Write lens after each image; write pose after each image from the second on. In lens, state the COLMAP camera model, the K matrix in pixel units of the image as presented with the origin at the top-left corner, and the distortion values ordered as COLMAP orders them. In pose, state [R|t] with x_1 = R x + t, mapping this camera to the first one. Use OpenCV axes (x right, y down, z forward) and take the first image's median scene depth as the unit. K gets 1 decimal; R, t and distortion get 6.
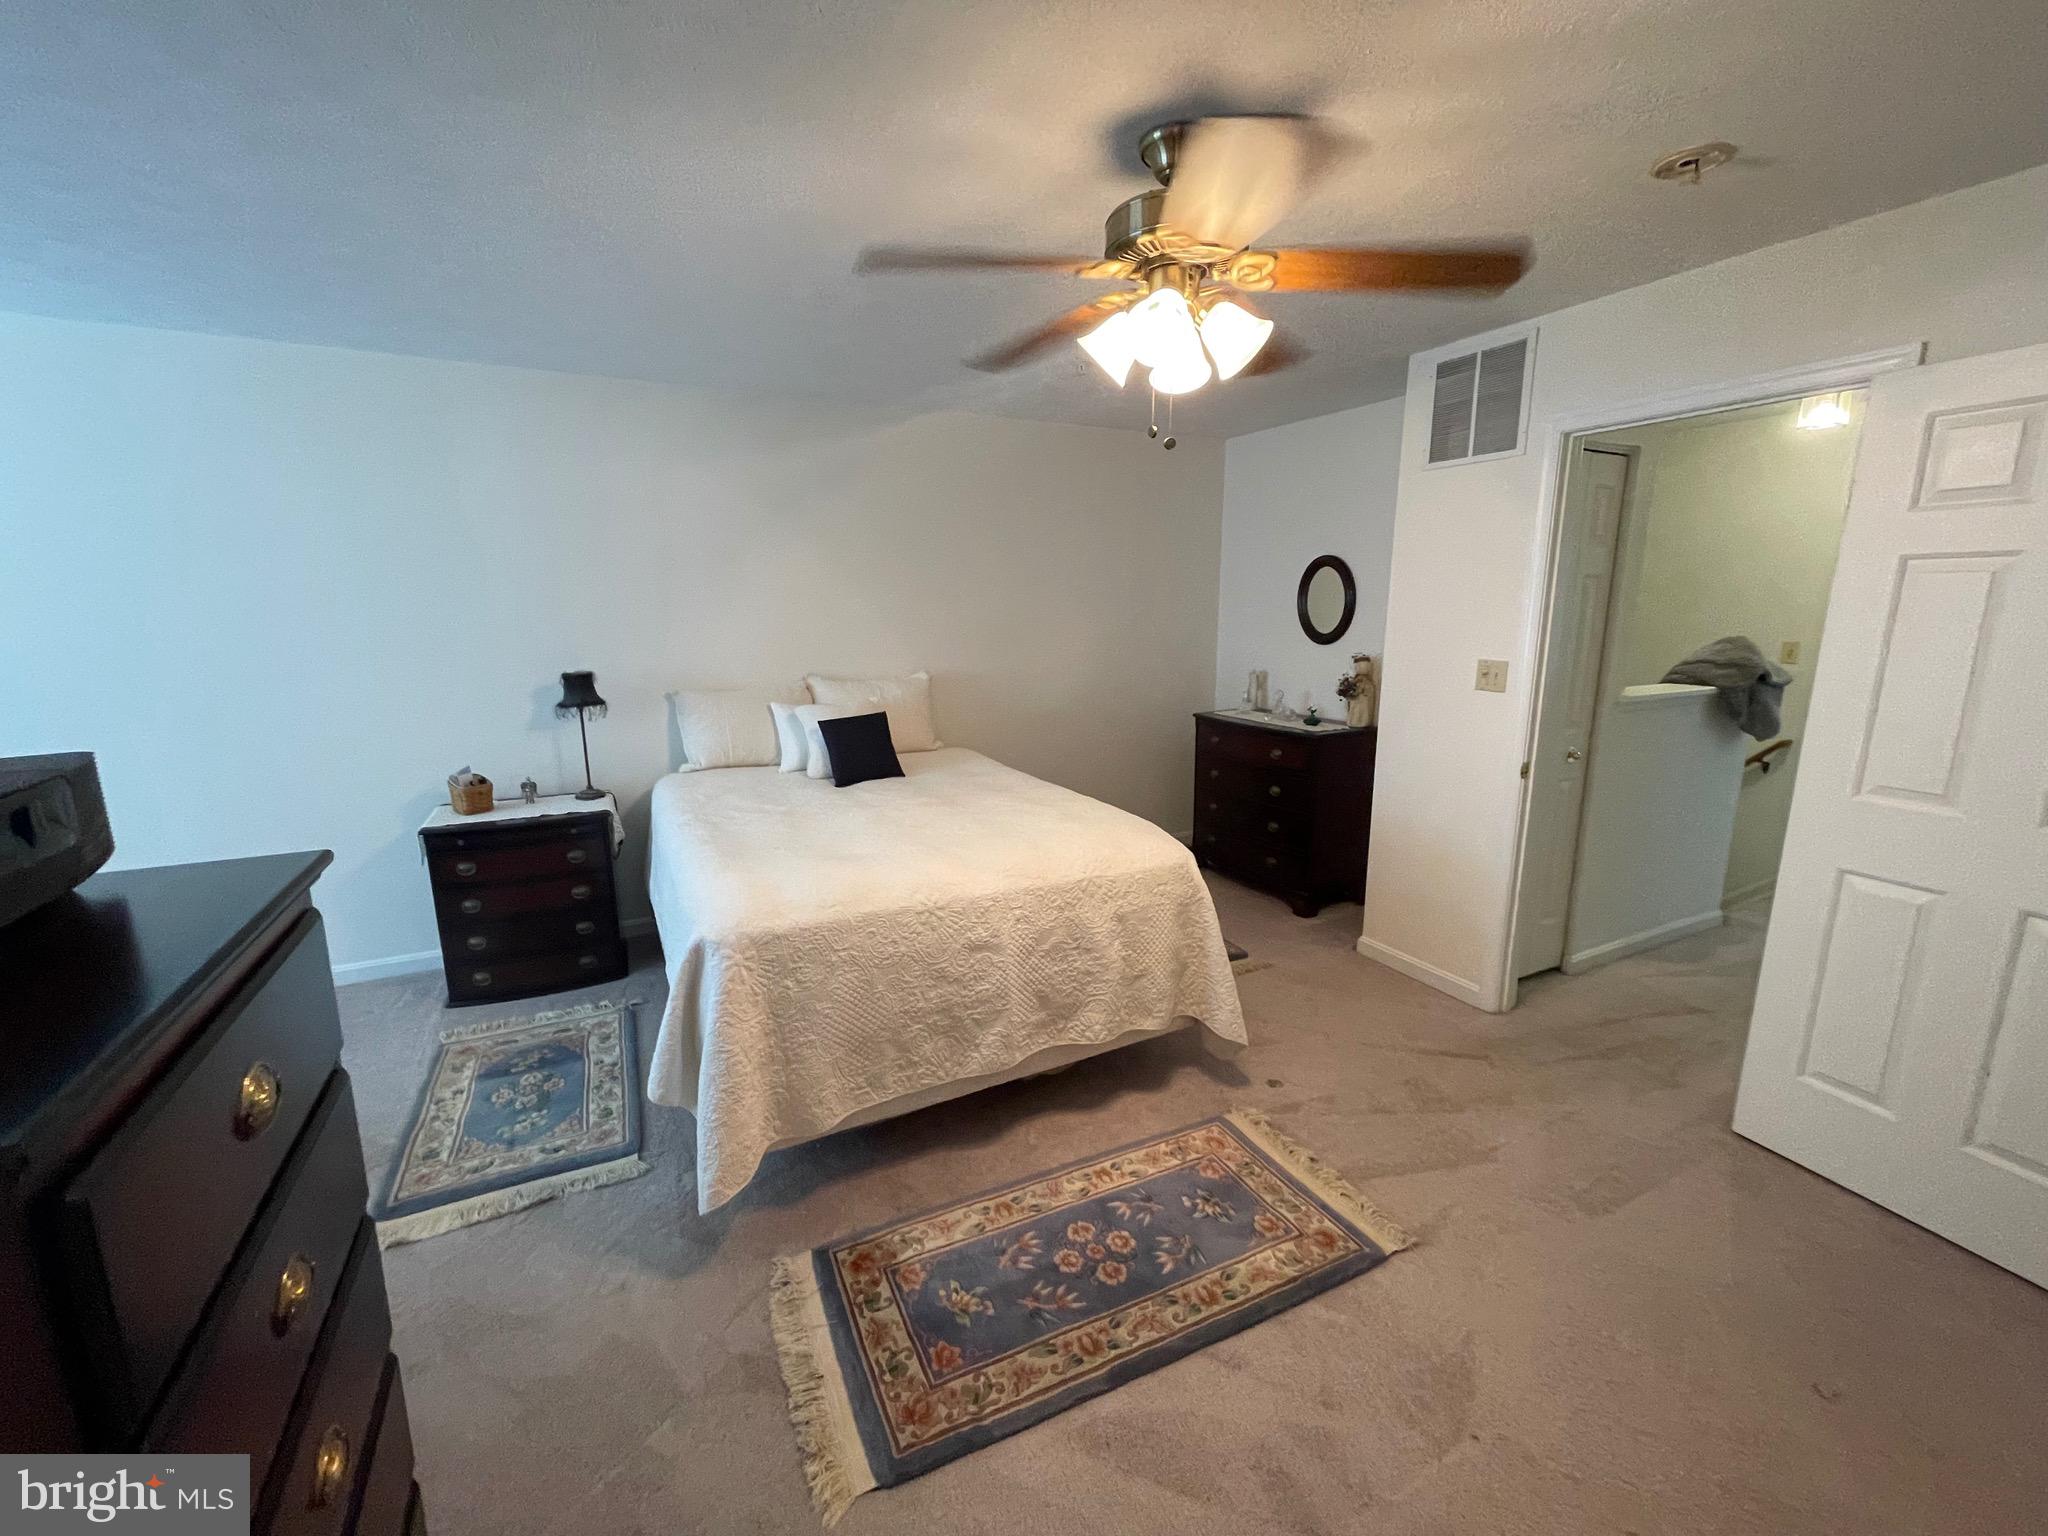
lens RADIAL K [[822.1, 0, 1024.7], [0, 822.1, 757.8], [0, 0, 1]] dist [-0.003364, 0.001102]
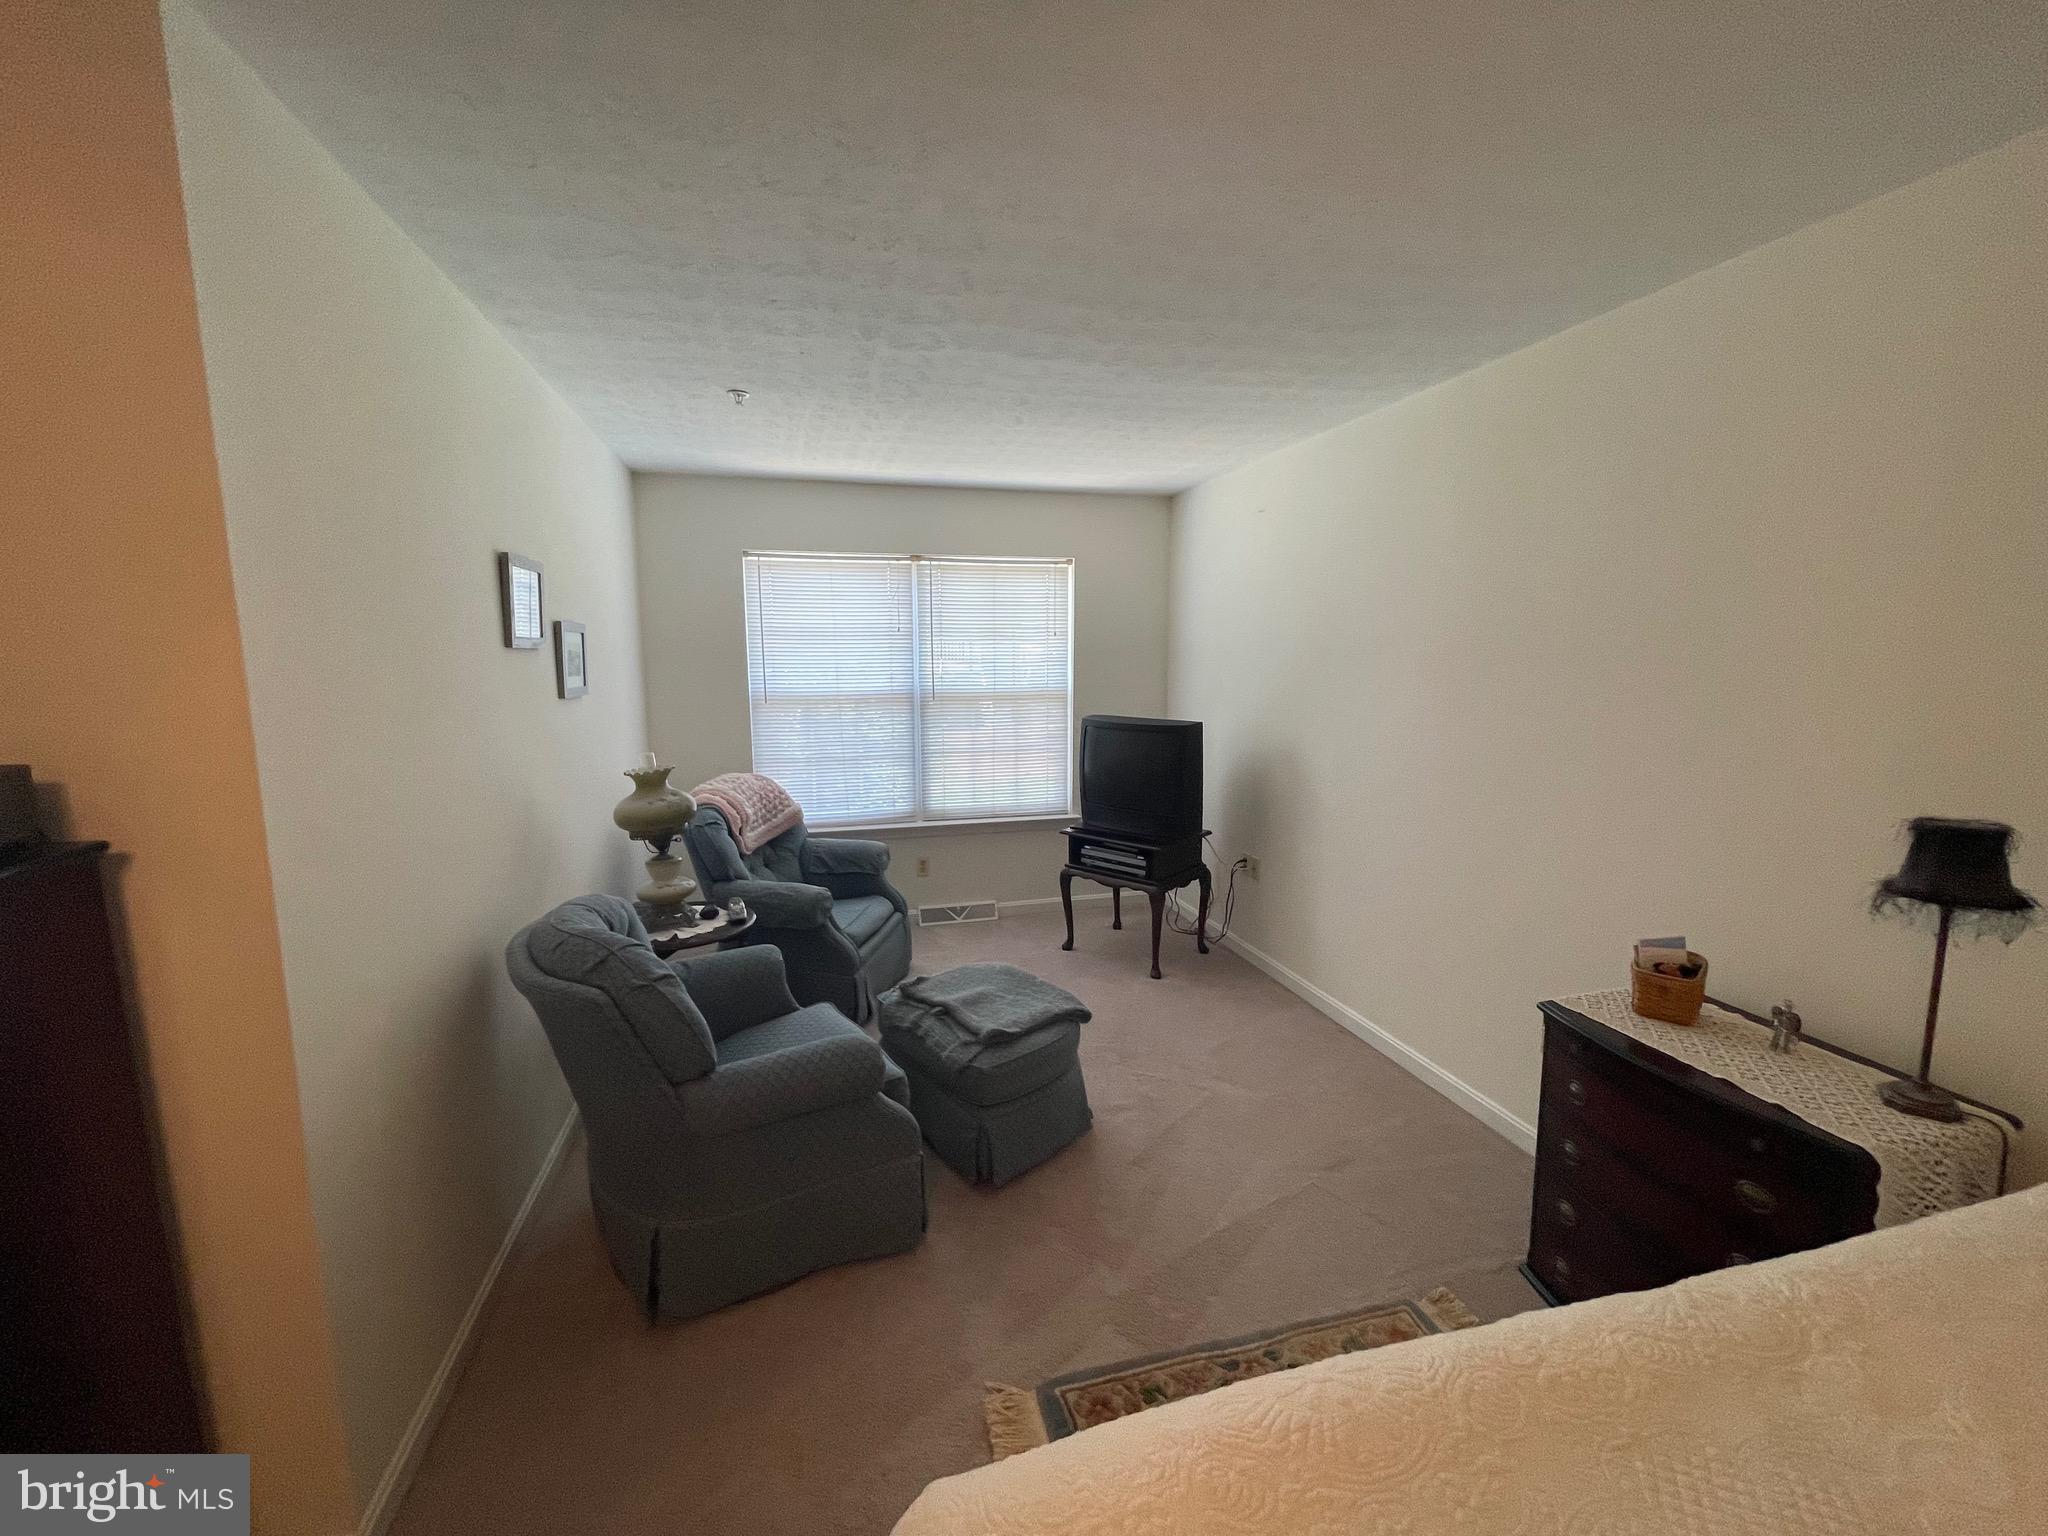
lens RADIAL K [[822.1, 0, 1017.4], [0, 822.1, 770.4], [0, 0, 1]] dist [-0.003364, 0.001102]
pose [[-0.222890, 0.145895, -0.963865, -0.025372], [-0.174672, 0.966759, 0.186725, -0.128454], [0.959067, 0.209979, -0.189997, 0.619437]]
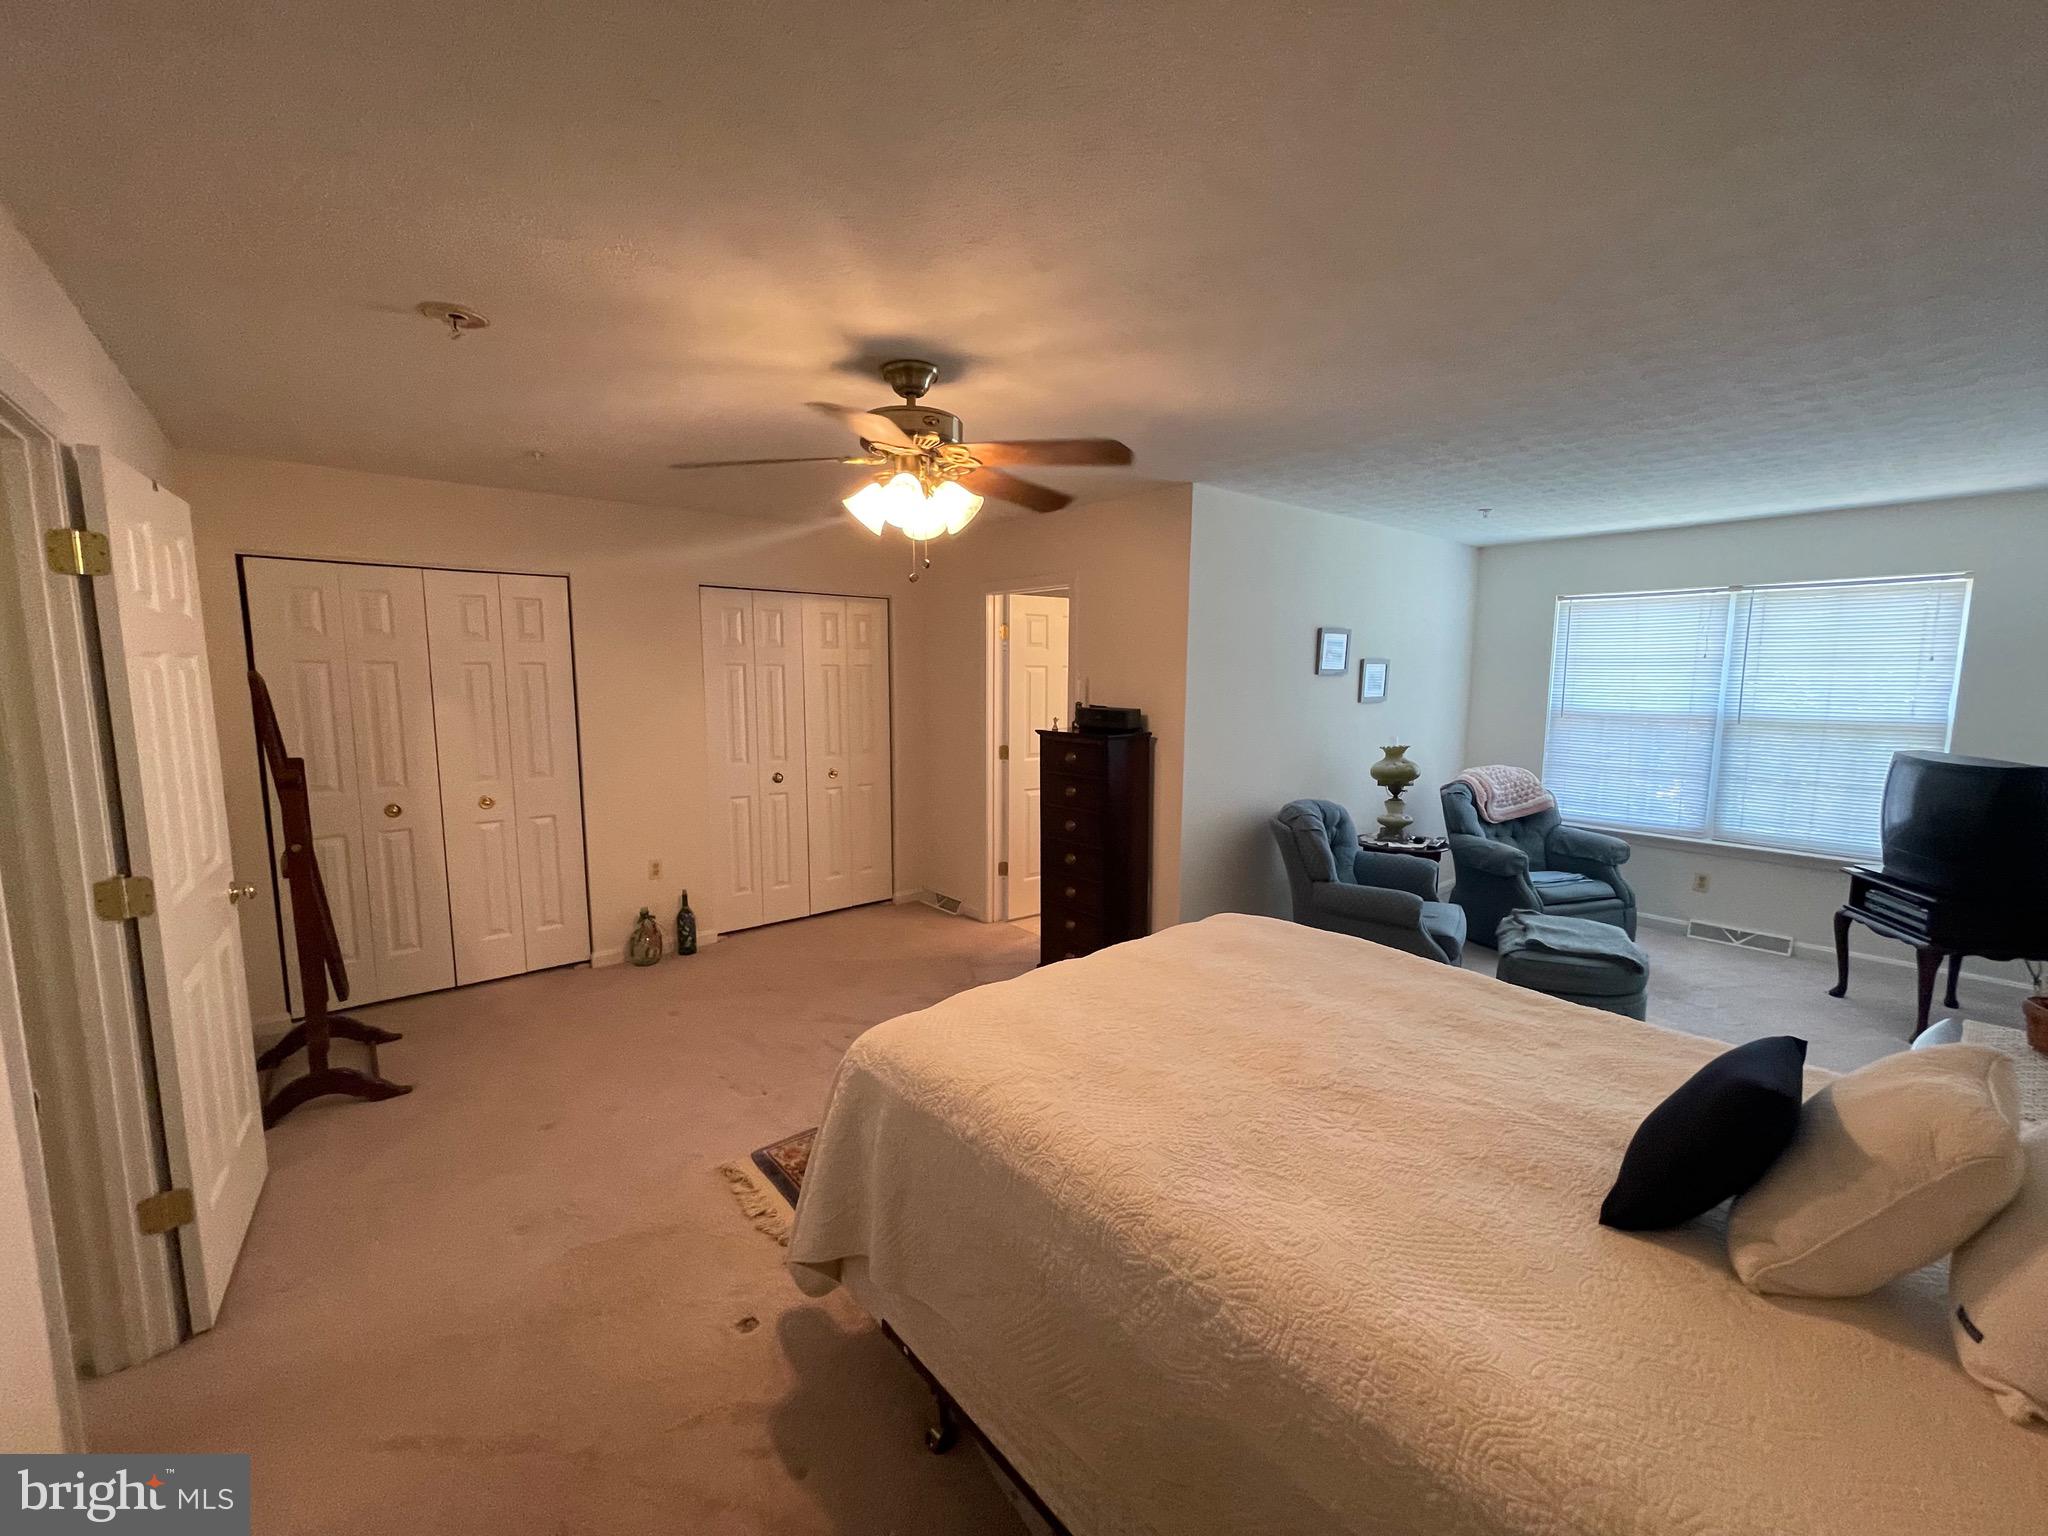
lens RADIAL K [[822.1, 0, 1022.5], [0, 822.1, 770.1], [0, 0, 1]] dist [-0.003364, 0.001102]
pose [[-0.975772, 0.031918, -0.216451, 0.174462], [-0.036346, 0.951909, 0.304219, -0.269898], [0.215751, 0.304715, -0.927685, 1.265252]]
